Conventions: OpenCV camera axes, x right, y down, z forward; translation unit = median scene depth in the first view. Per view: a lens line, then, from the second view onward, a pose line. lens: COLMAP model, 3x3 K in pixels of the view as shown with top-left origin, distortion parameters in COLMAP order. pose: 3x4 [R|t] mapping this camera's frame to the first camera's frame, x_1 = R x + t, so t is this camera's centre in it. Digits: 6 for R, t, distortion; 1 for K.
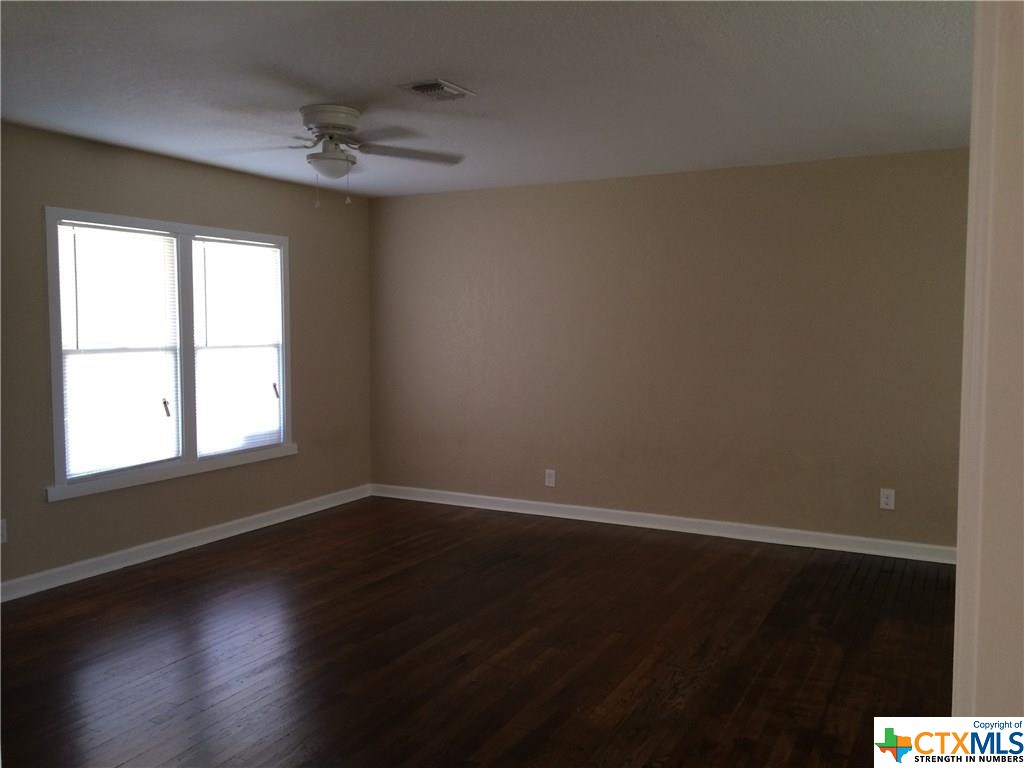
lens RADIAL K [[859.0, 0, 508.8], [0, 859.0, 385.5], [0, 0, 1]] dist [0.076251, -0.122885]
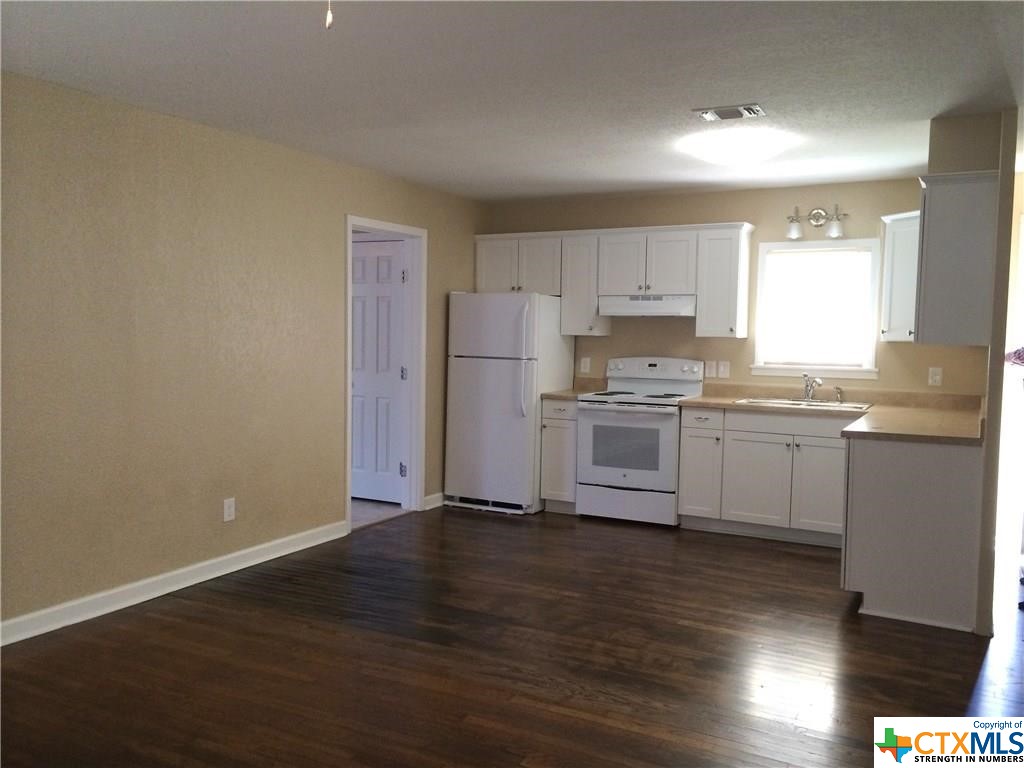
lens RADIAL K [[859.0, 0, 508.8], [0, 859.0, 385.5], [0, 0, 1]] dist [0.076251, -0.122885]
pose [[0.009971, -0.066121, 0.997762, -0.683073], [0.050202, 0.996586, 0.065541, -0.065704], [-0.998689, 0.049436, 0.013257, 1.013872]]
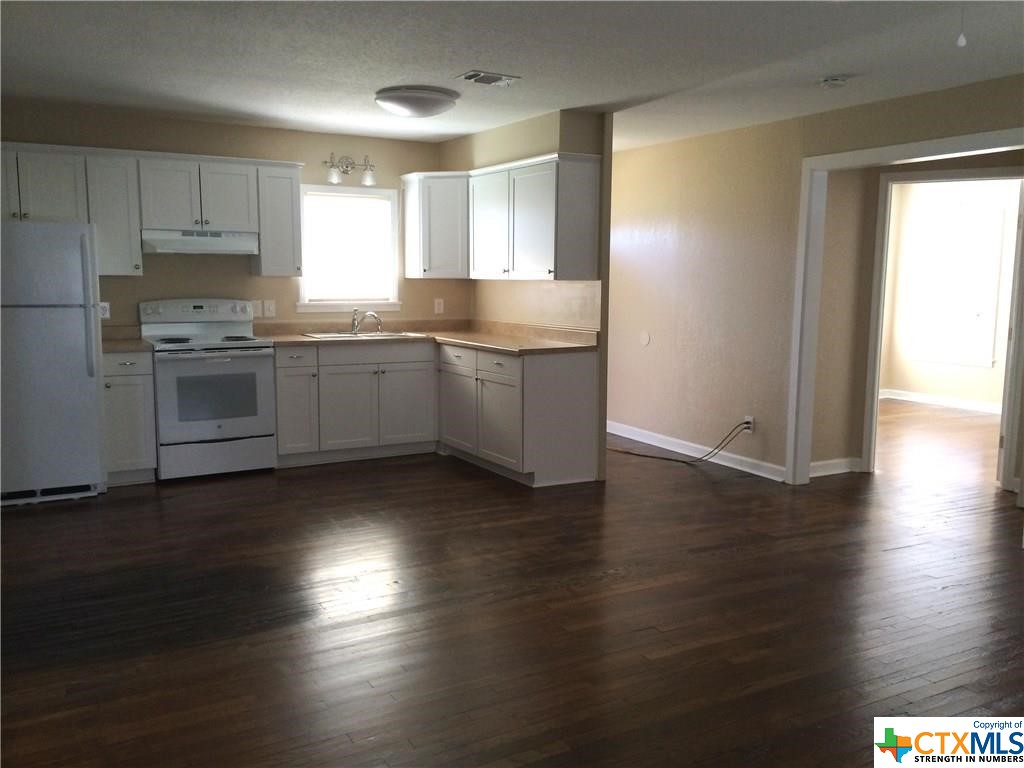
lens RADIAL K [[859.0, 0, 508.8], [0, 859.0, 385.5], [0, 0, 1]] dist [0.076251, -0.122885]
pose [[-0.836067, -0.076554, 0.543259, -0.294012], [0.028812, 0.982724, 0.182822, -0.116632], [-0.547870, 0.168504, -0.819418, 1.830547]]
